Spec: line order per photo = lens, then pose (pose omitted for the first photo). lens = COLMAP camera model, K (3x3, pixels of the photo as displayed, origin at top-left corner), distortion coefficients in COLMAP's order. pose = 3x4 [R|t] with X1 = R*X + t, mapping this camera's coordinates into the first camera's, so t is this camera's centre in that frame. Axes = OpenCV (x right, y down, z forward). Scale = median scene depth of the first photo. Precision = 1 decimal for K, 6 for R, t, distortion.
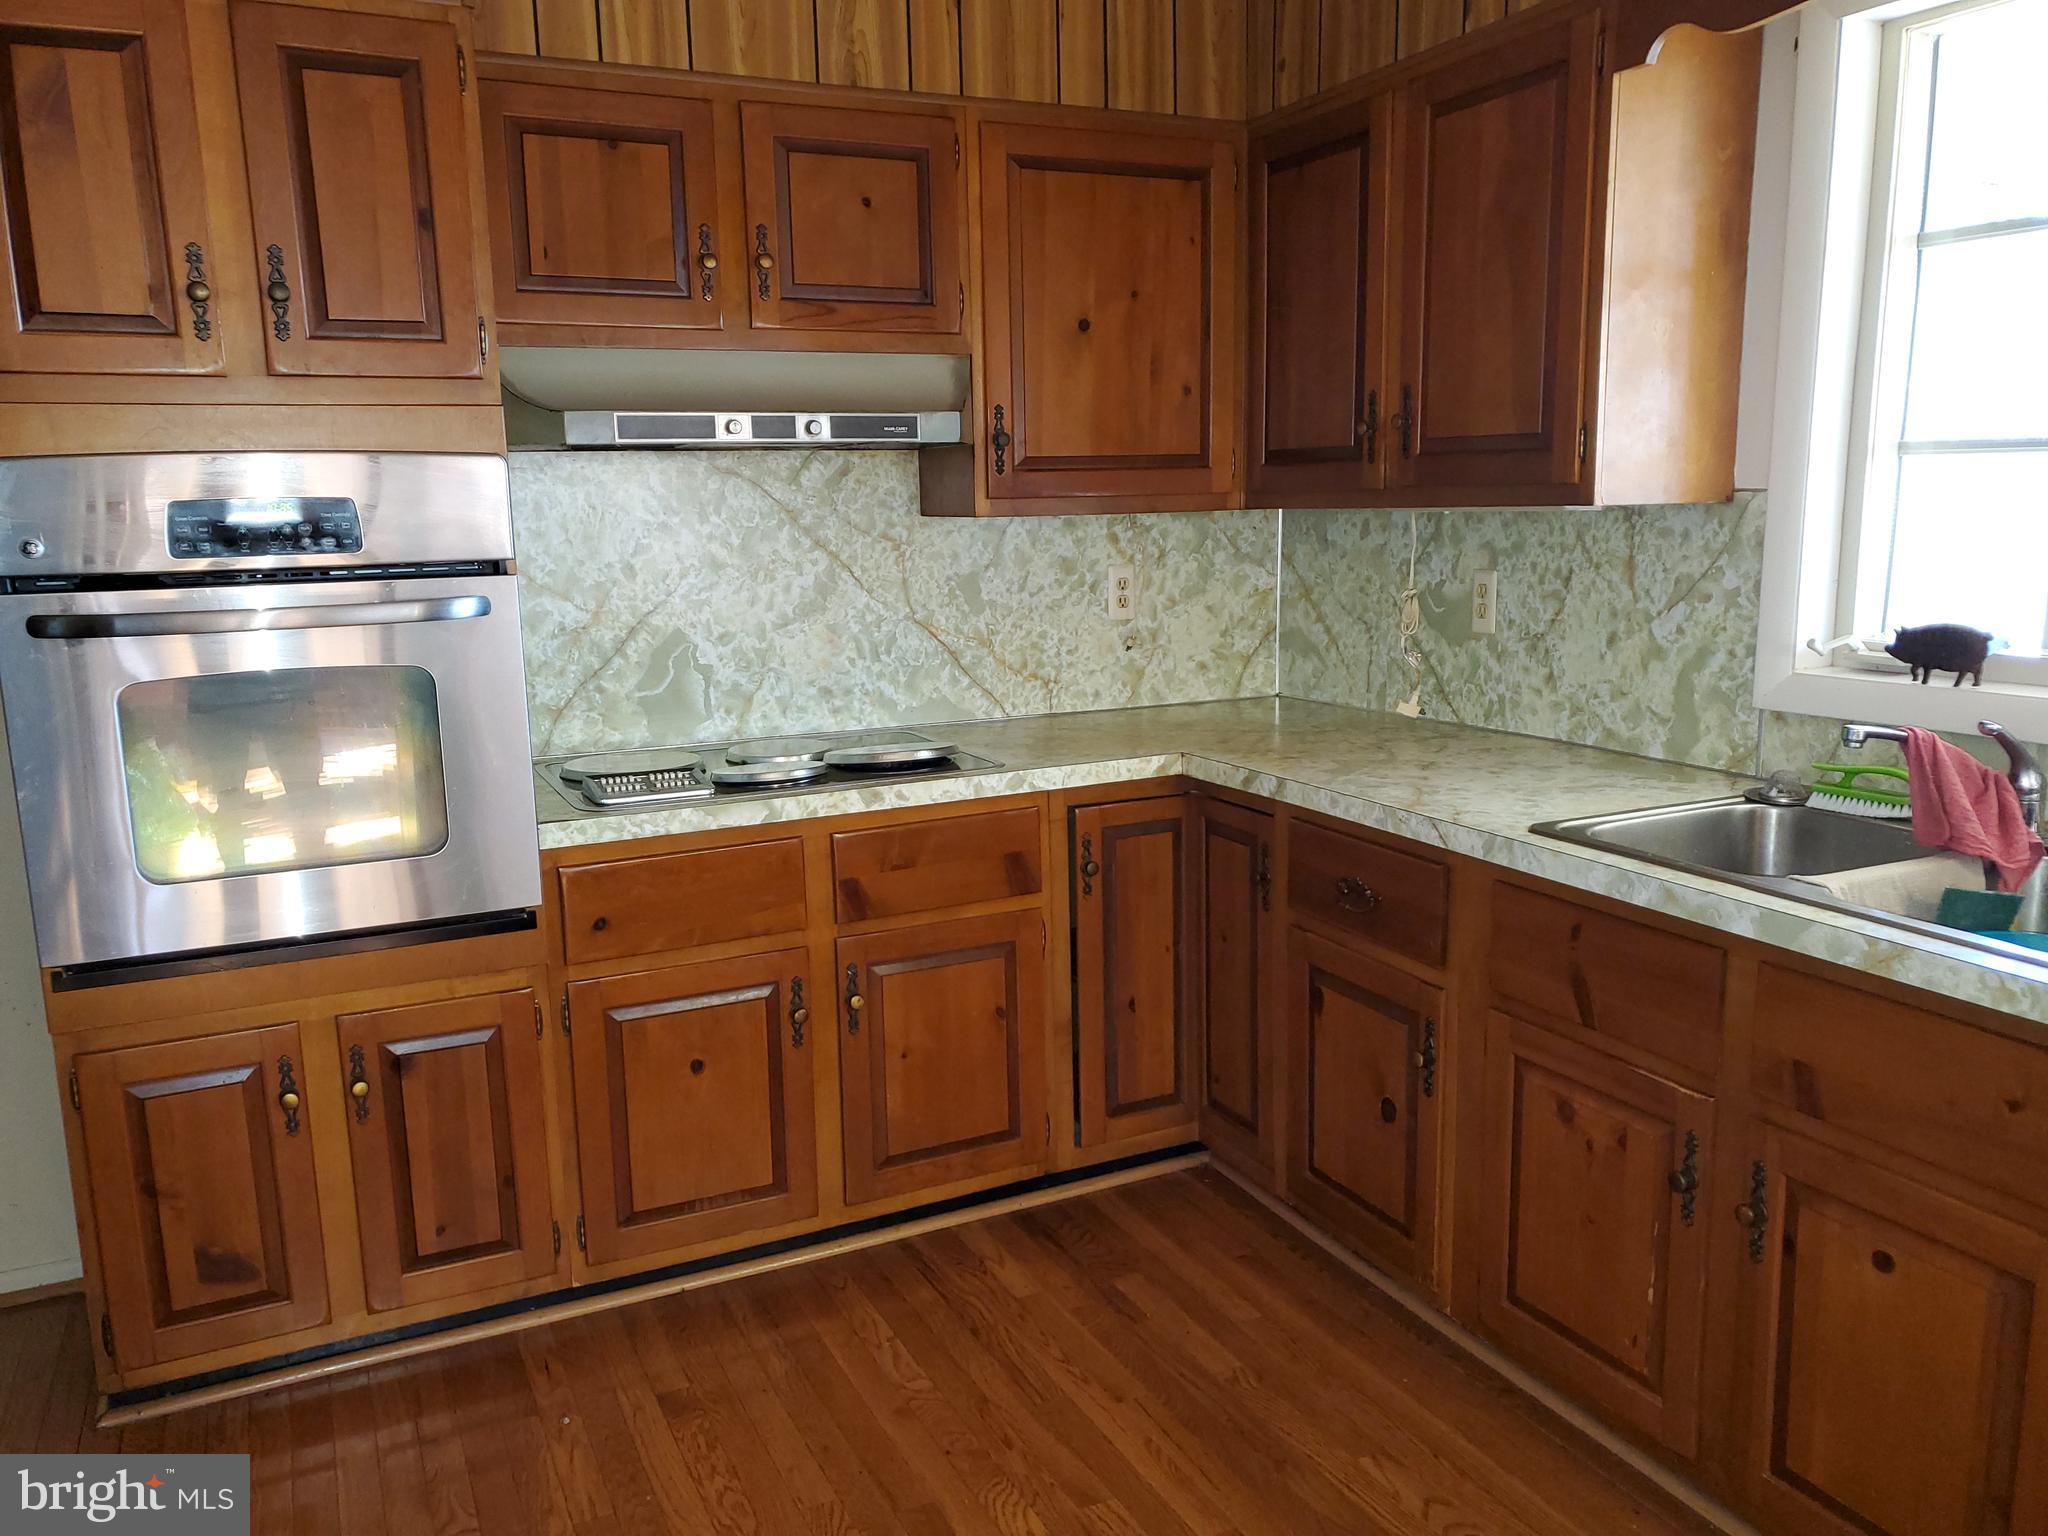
lens RADIAL K [[1573.8, 0, 1027.7], [0, 1573.8, 775.9], [0, 0, 1]] dist [-0.000689, 0.002797]
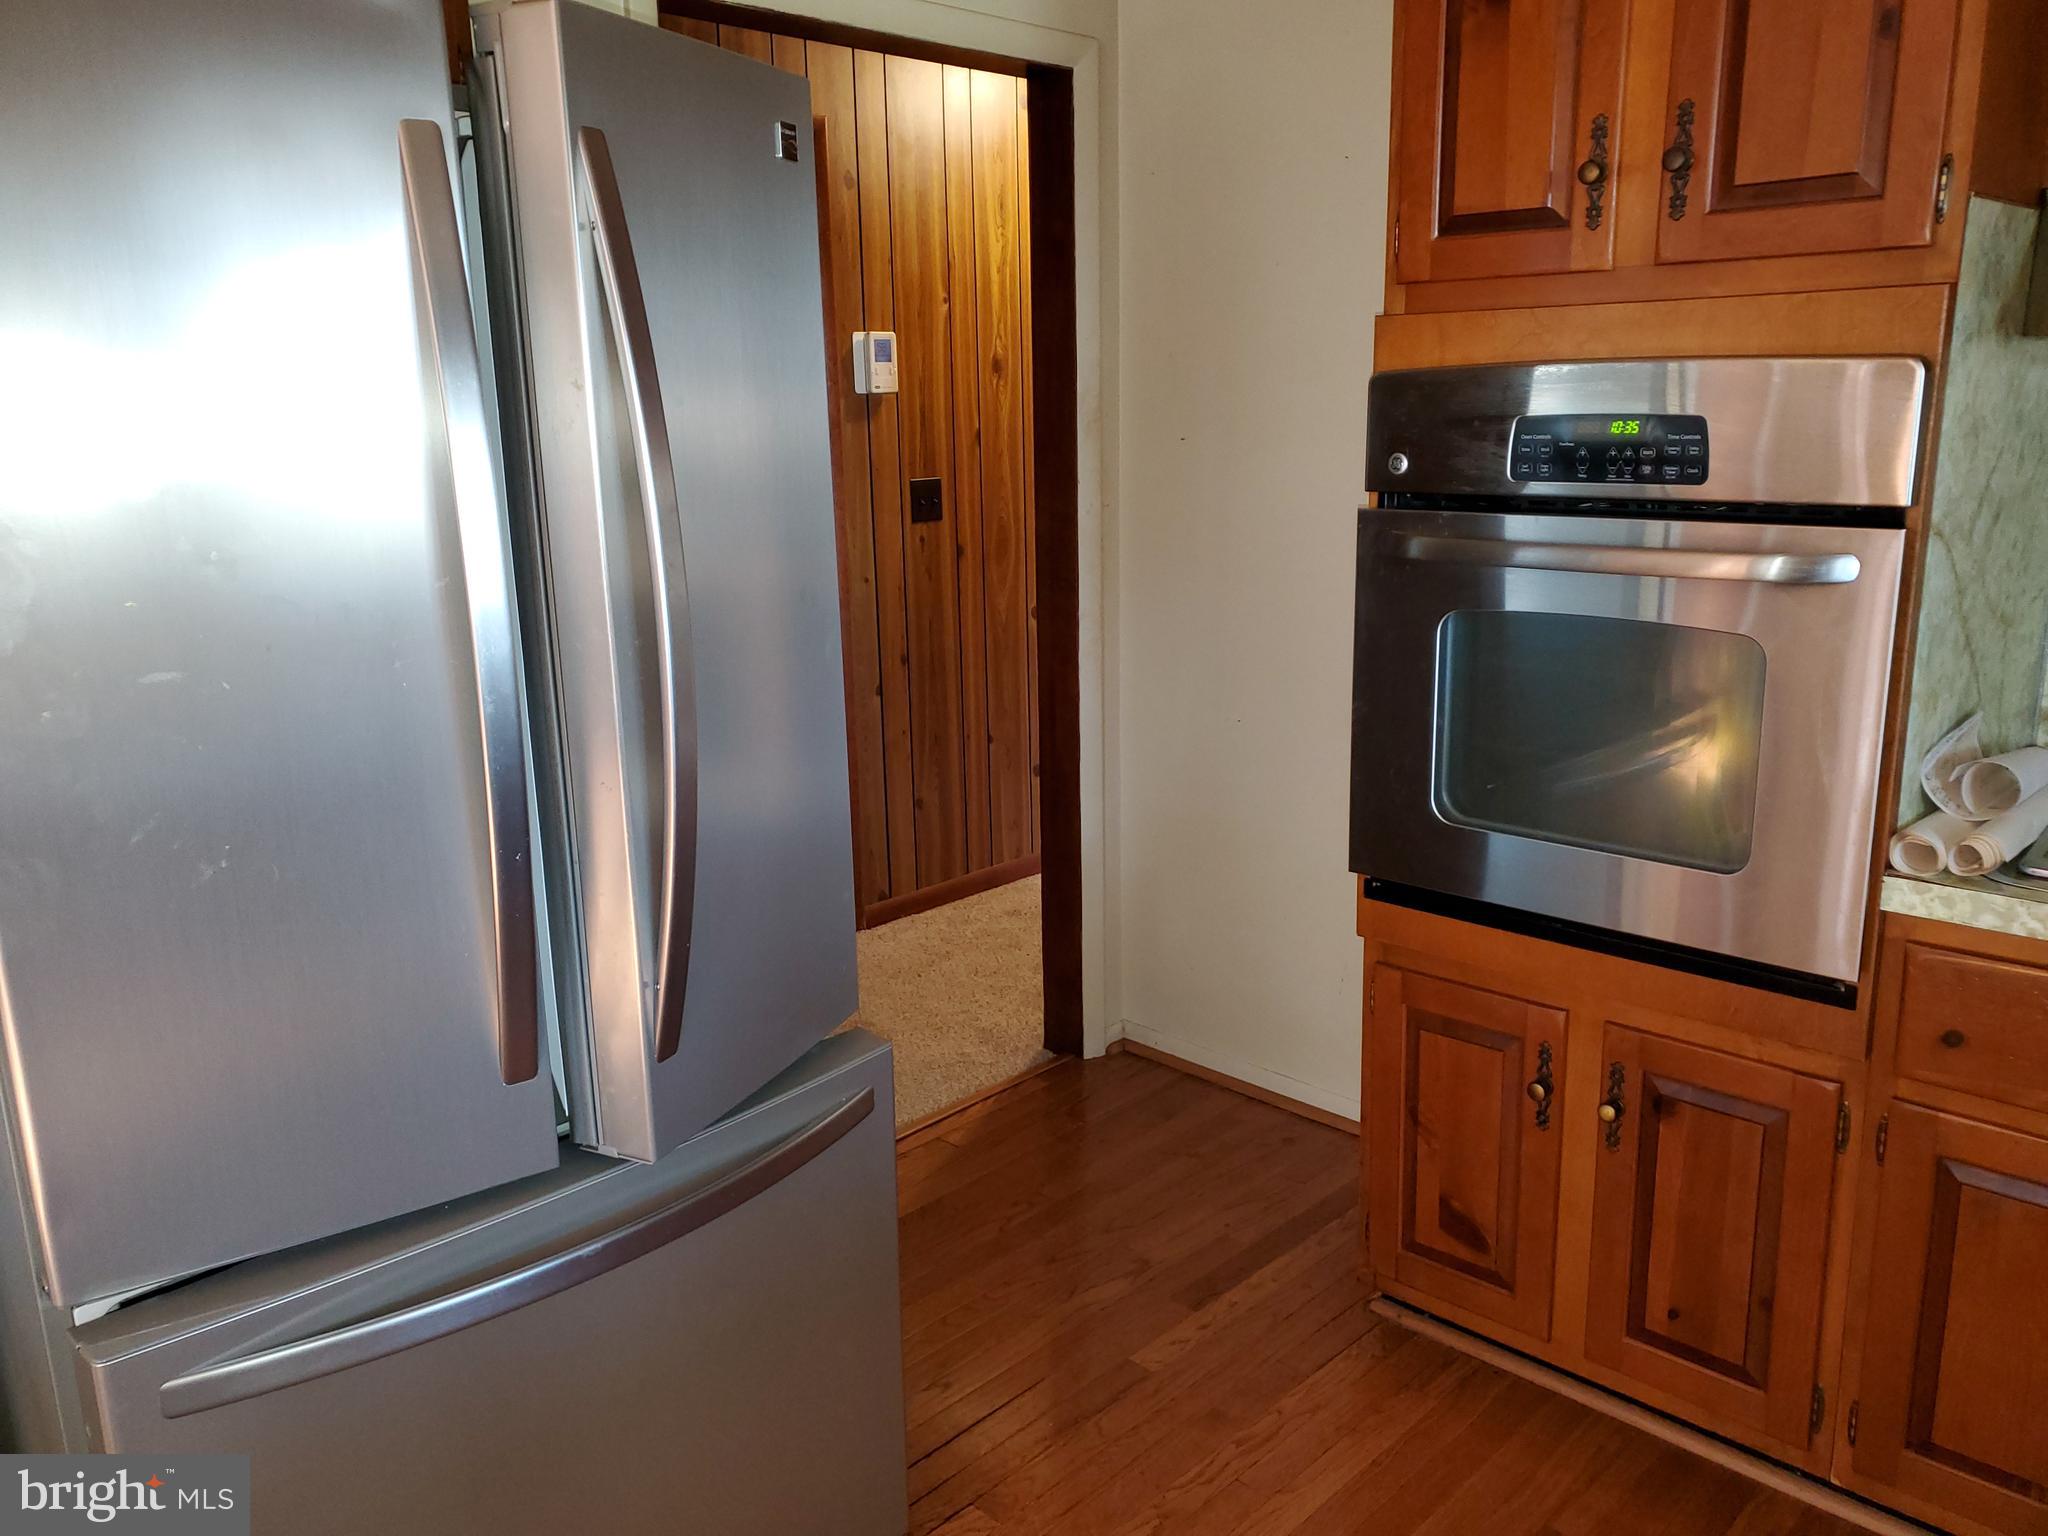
lens RADIAL K [[1573.8, 0, 1027.7], [0, 1573.8, 775.9], [0, 0, 1]] dist [-0.000689, 0.002797]
pose [[0.343487, 0.228099, -0.911037, 0.202954], [-0.158578, 0.970215, 0.183127, -0.084237], [0.925673, 0.081569, 0.369428, 0.372153]]
